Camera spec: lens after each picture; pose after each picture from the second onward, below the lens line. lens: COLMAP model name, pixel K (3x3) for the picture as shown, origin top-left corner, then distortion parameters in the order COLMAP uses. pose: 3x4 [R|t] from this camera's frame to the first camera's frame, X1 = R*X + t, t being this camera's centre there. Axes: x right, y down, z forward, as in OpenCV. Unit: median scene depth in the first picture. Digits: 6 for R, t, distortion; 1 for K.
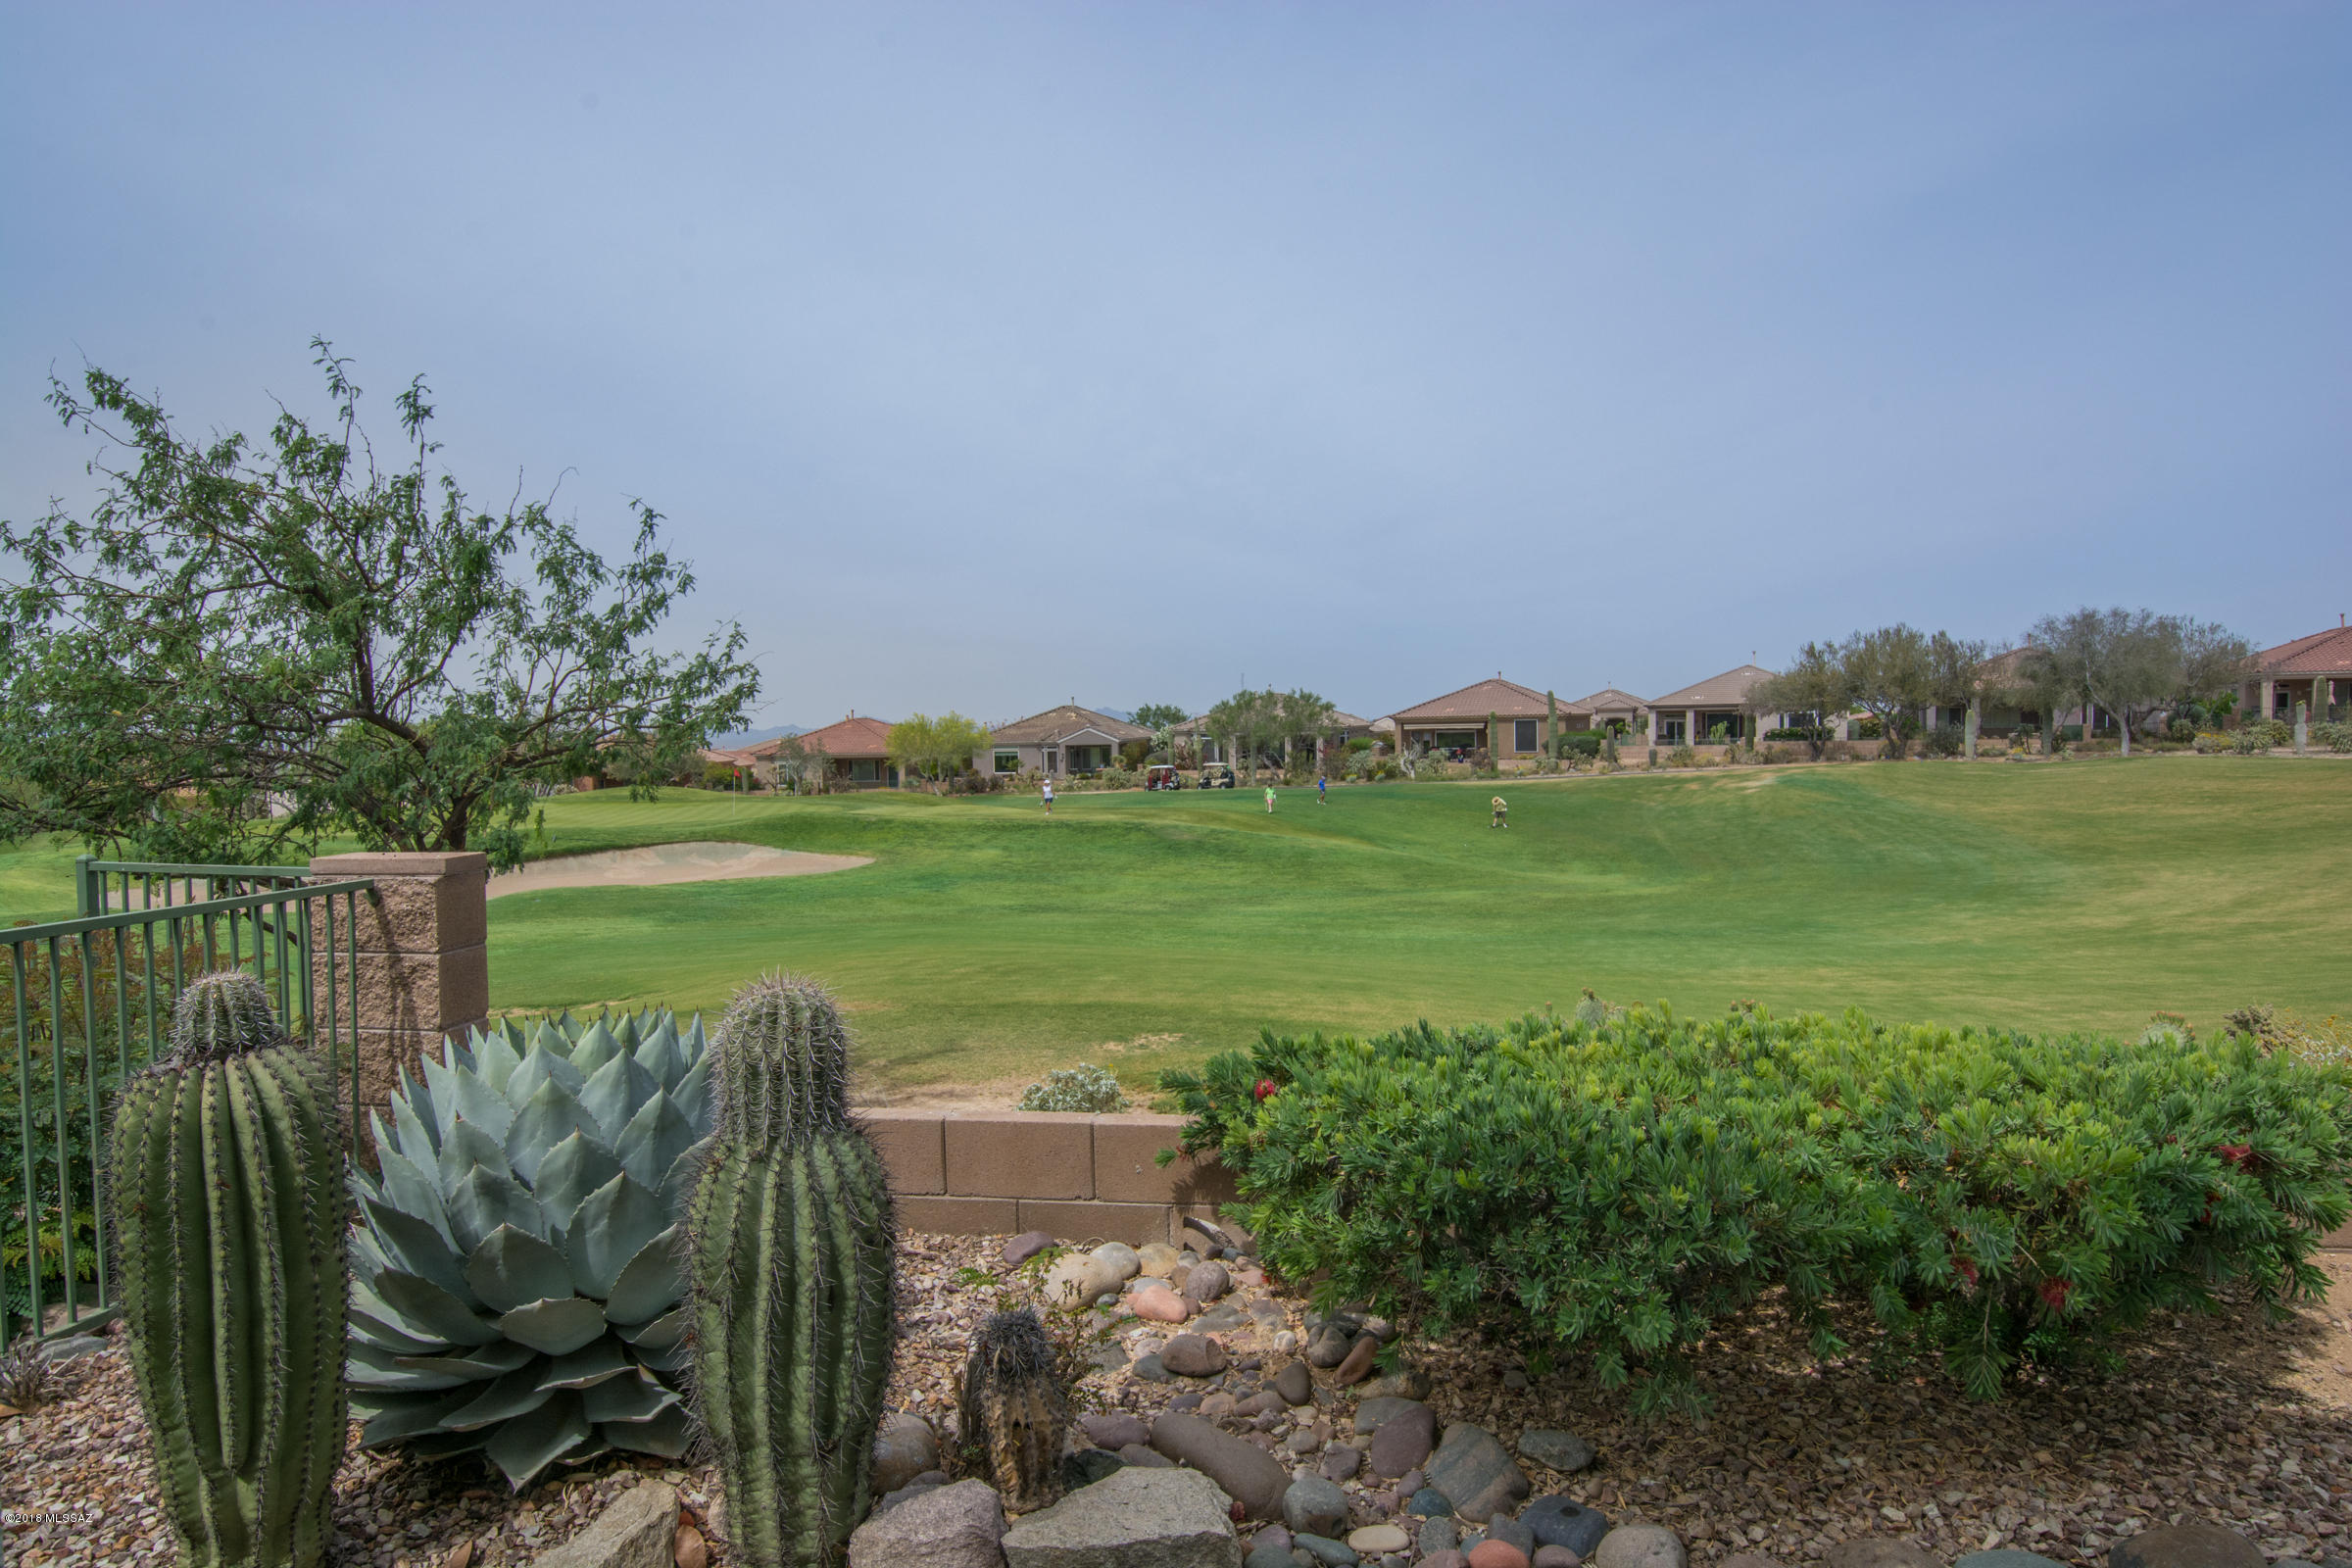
lens RADIAL K [[1366.1, 0, 1205.1], [0, 1366.1, 778.9], [0, 0, 1]] dist [-0.000594, -0.006116]
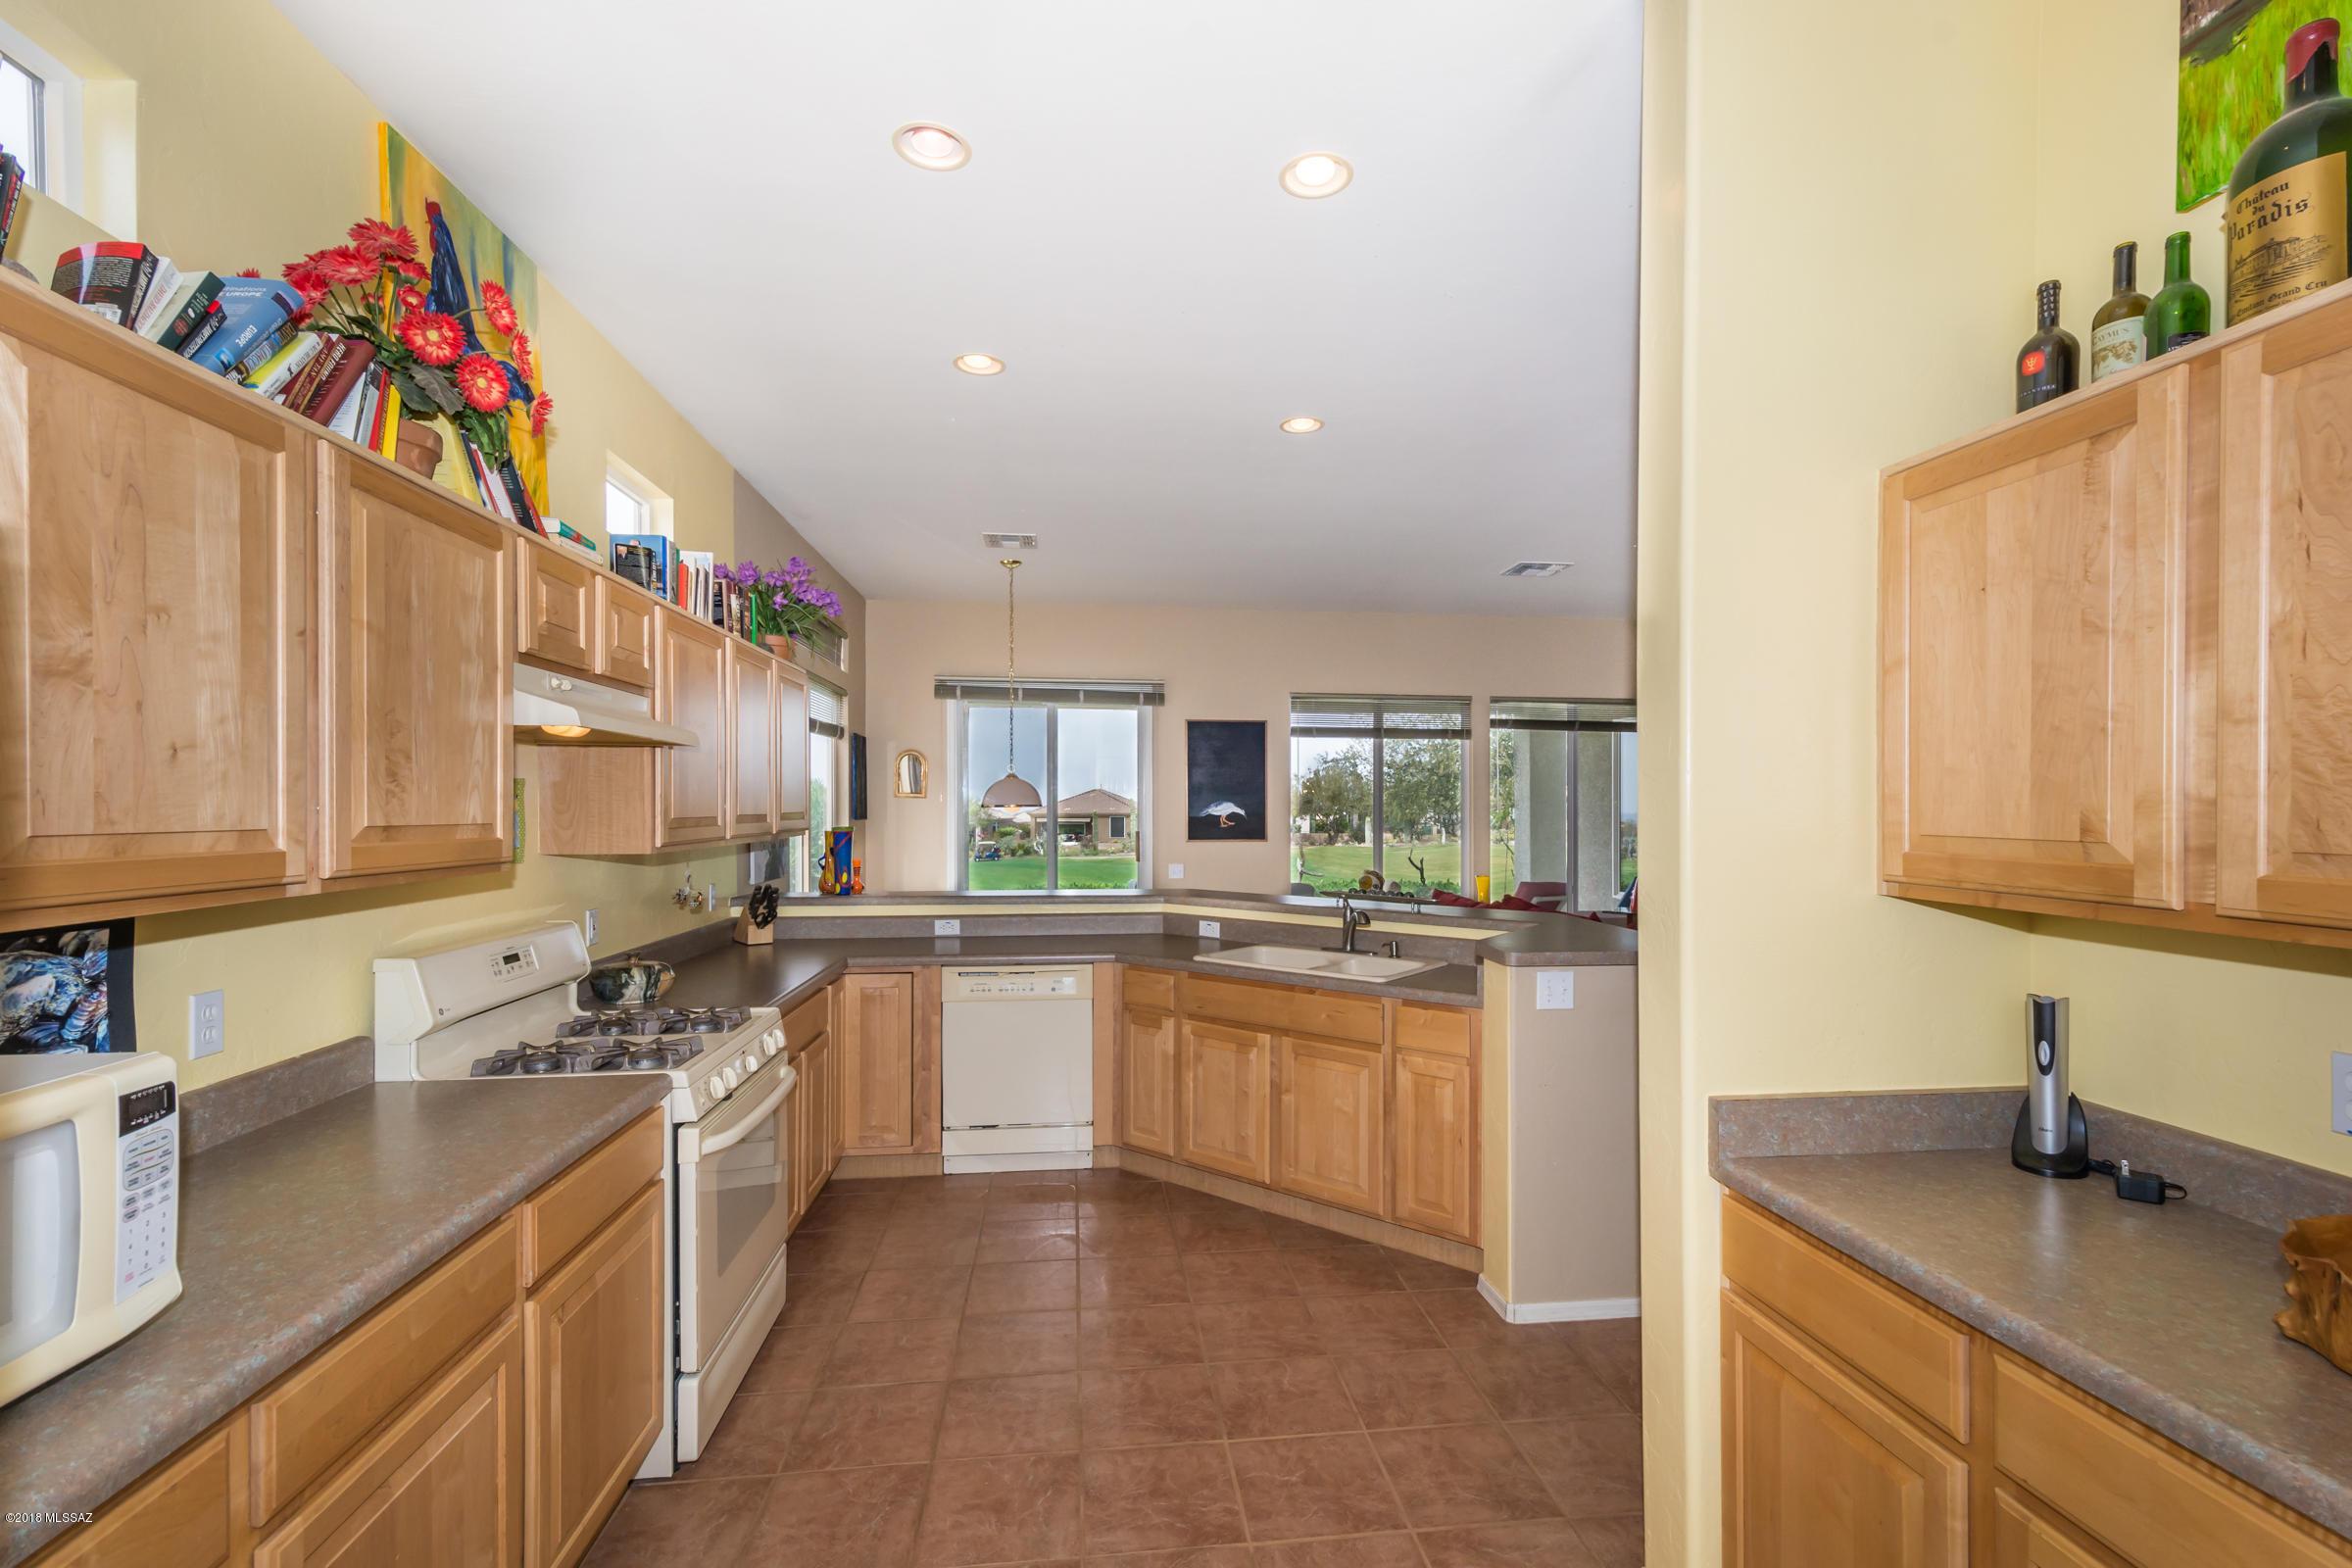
lens RADIAL K [[1033.4, 0, 1181.2], [0, 1033.4, 817.0], [0, 0, 1]] dist [0.008414, -0.004538]
pose [[0.960546, 0.013277, 0.277806, -0.017110], [-0.002607, 0.999246, -0.038740, 0.001573], [-0.278110, 0.036487, 0.959856, -0.133194]]
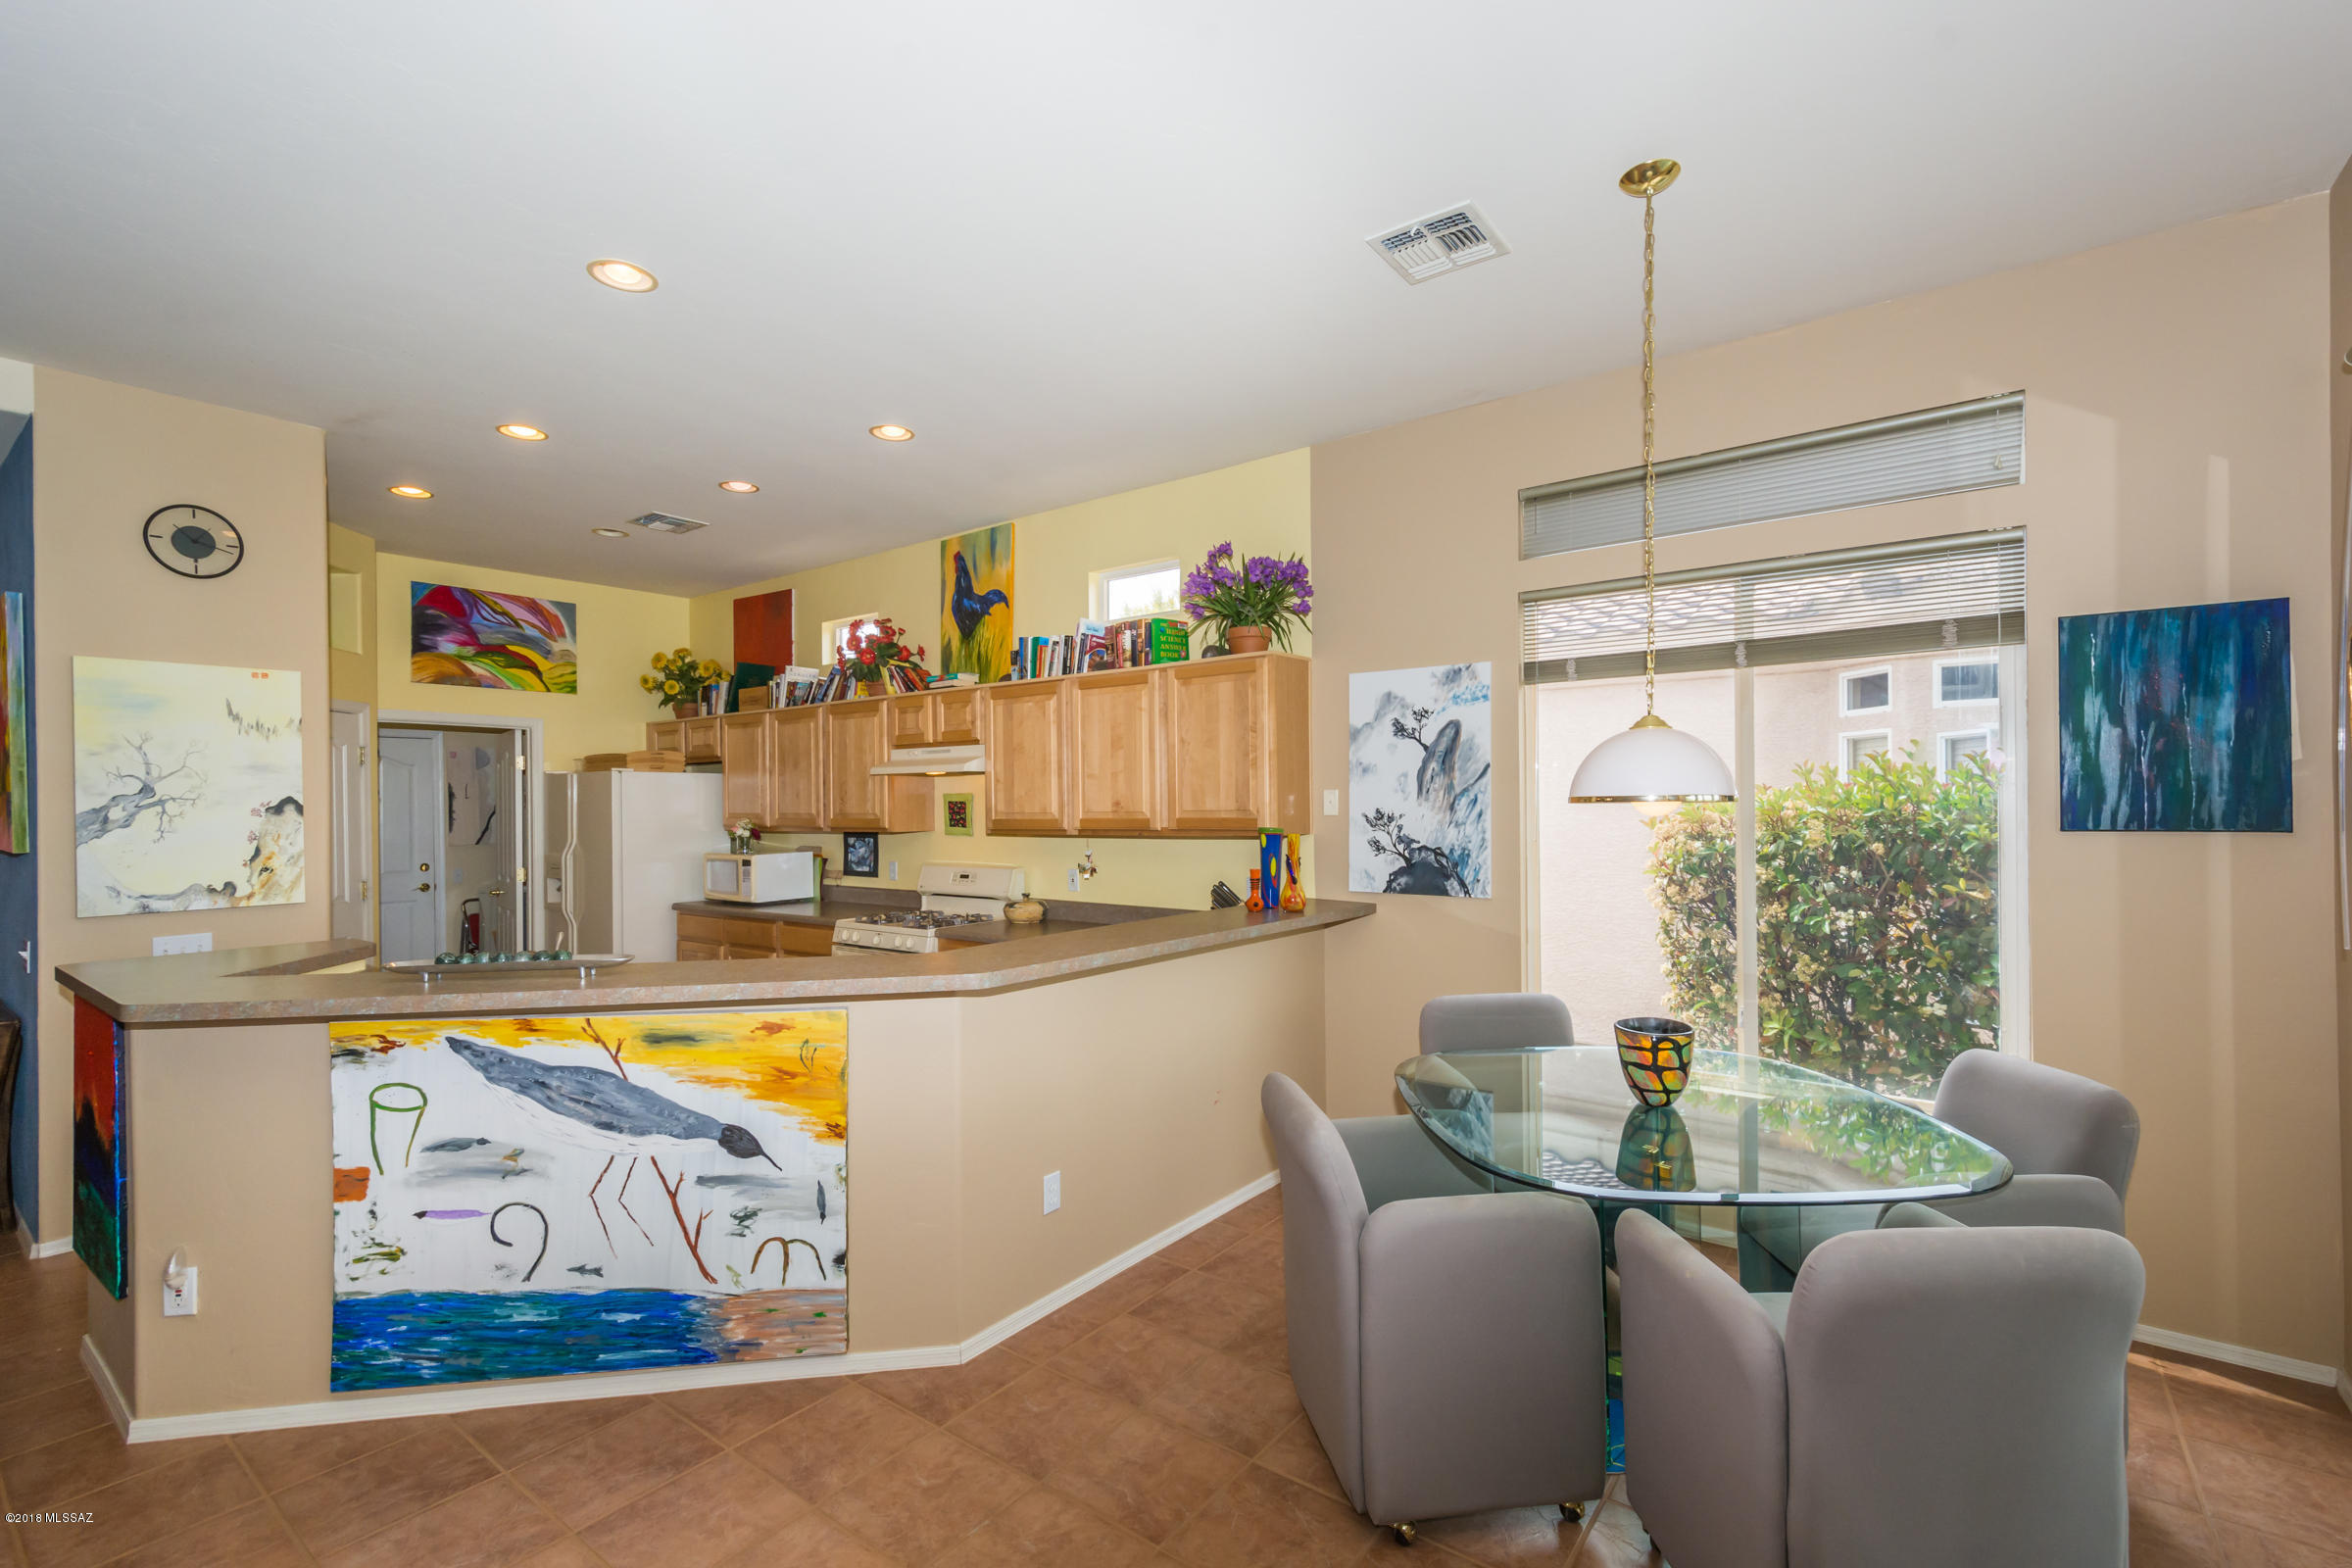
lens RADIAL K [[1033.4, 0, 1213.4], [0, 1033.4, 803.7], [0, 0, 1]] dist [0.008414, -0.004538]
pose [[-0.439643, 0.020301, -0.897943, 0.022254], [-0.024590, 0.999098, 0.034627, -0.002455], [0.897836, 0.037304, -0.438748, -0.059493]]
